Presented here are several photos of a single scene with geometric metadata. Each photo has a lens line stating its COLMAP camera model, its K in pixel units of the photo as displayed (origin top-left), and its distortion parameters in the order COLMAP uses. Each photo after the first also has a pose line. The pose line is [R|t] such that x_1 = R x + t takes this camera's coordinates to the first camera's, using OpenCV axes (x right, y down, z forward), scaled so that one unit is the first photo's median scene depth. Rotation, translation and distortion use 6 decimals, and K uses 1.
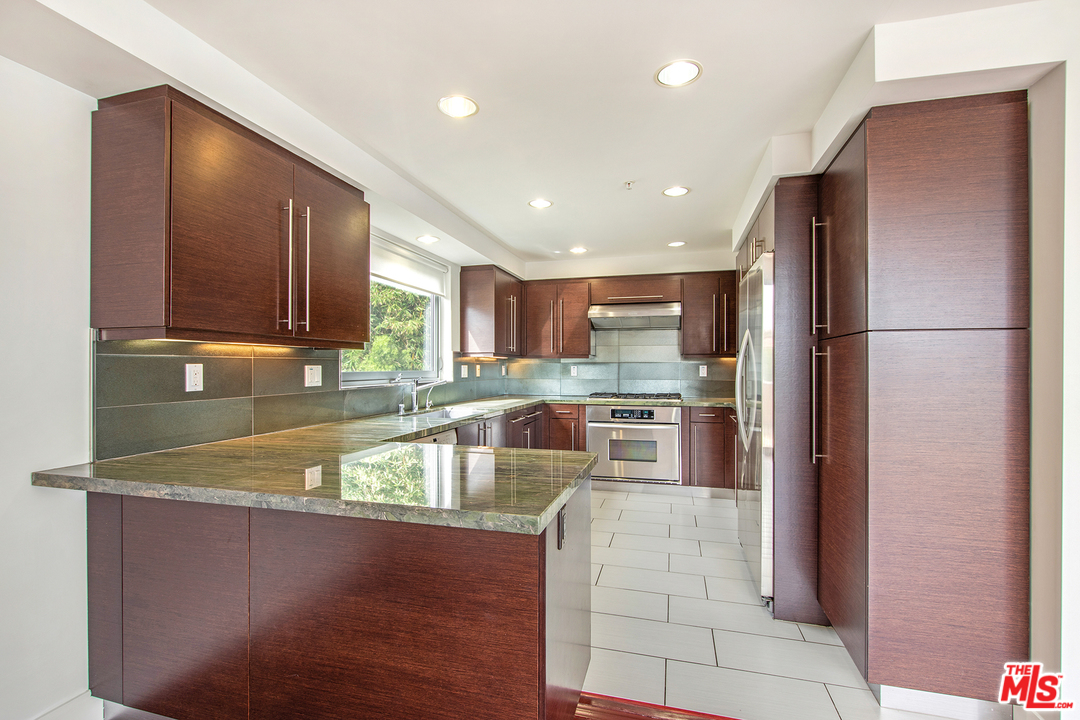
lens RADIAL K [[471.9, 0, 524.0], [0, 471.9, 364.2], [0, 0, 1]] dist [0.003628, 0.000502]
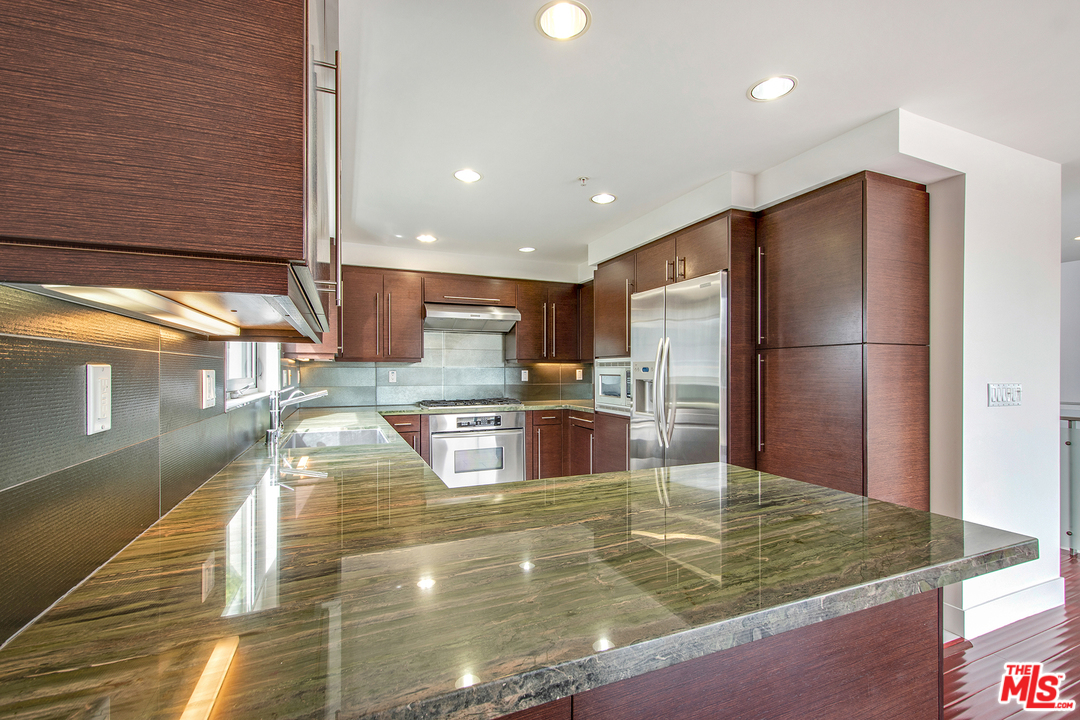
lens RADIAL K [[471.9, 0, 525.5], [0, 471.9, 372.5], [0, 0, 1]] dist [0.003628, 0.000502]
pose [[0.784097, -0.002025, 0.620636, -0.276026], [-0.001678, 0.999984, 0.005382, 0.001639], [-0.620637, -0.005262, 0.784081, 0.193156]]
